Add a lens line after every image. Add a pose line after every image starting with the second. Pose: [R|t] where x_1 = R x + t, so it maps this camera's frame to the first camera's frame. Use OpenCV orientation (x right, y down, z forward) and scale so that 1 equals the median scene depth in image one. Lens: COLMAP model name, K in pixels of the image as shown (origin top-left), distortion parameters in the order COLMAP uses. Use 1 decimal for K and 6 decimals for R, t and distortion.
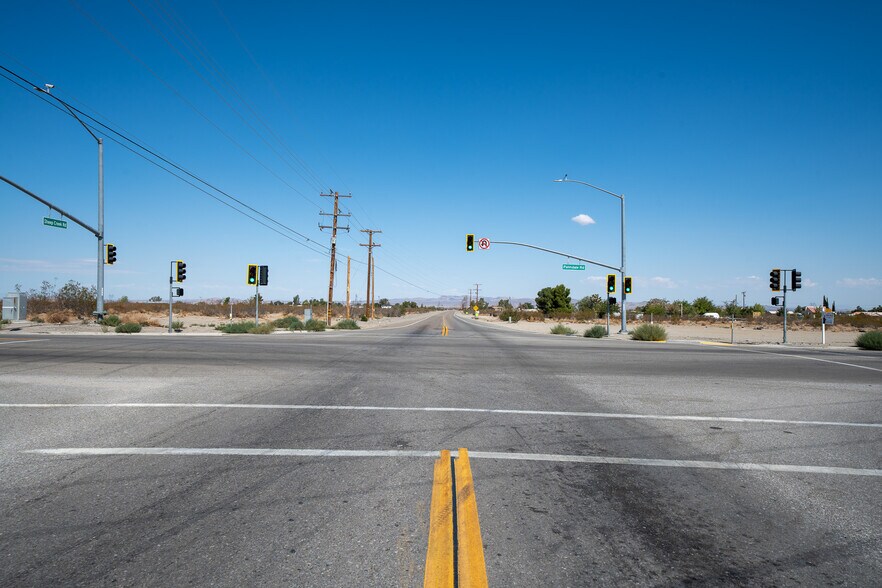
lens RADIAL K [[585.0, 0, 443.5], [0, 585.0, 293.6], [0, 0, 1]] dist [0.045804, 0.001658]
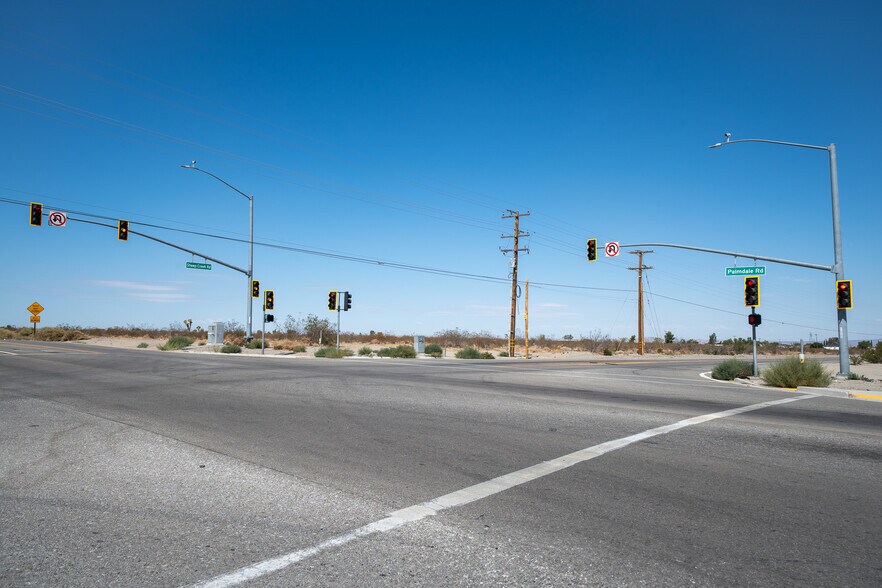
lens RADIAL K [[585.0, 0, 438.8], [0, 585.0, 290.3], [0, 0, 1]] dist [0.045804, 0.001658]
pose [[0.735537, -0.055064, -0.675244, 0.413989], [0.005181, 0.997120, -0.075668, 0.023373], [0.677465, 0.052158, 0.733703, 0.297573]]
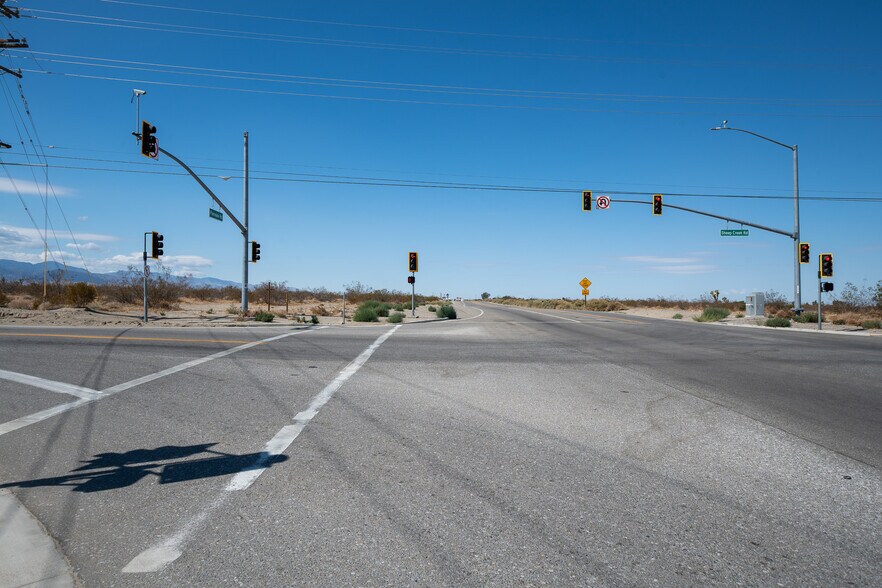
lens RADIAL K [[585.0, 0, 437.1], [0, 585.0, 291.2], [0, 0, 1]] dist [0.045804, 0.001658]
pose [[-0.006163, -0.029089, -0.999558, 0.381832], [0.002715, 0.999573, -0.029106, 0.023031], [0.999977, -0.002893, -0.006081, 0.289361]]
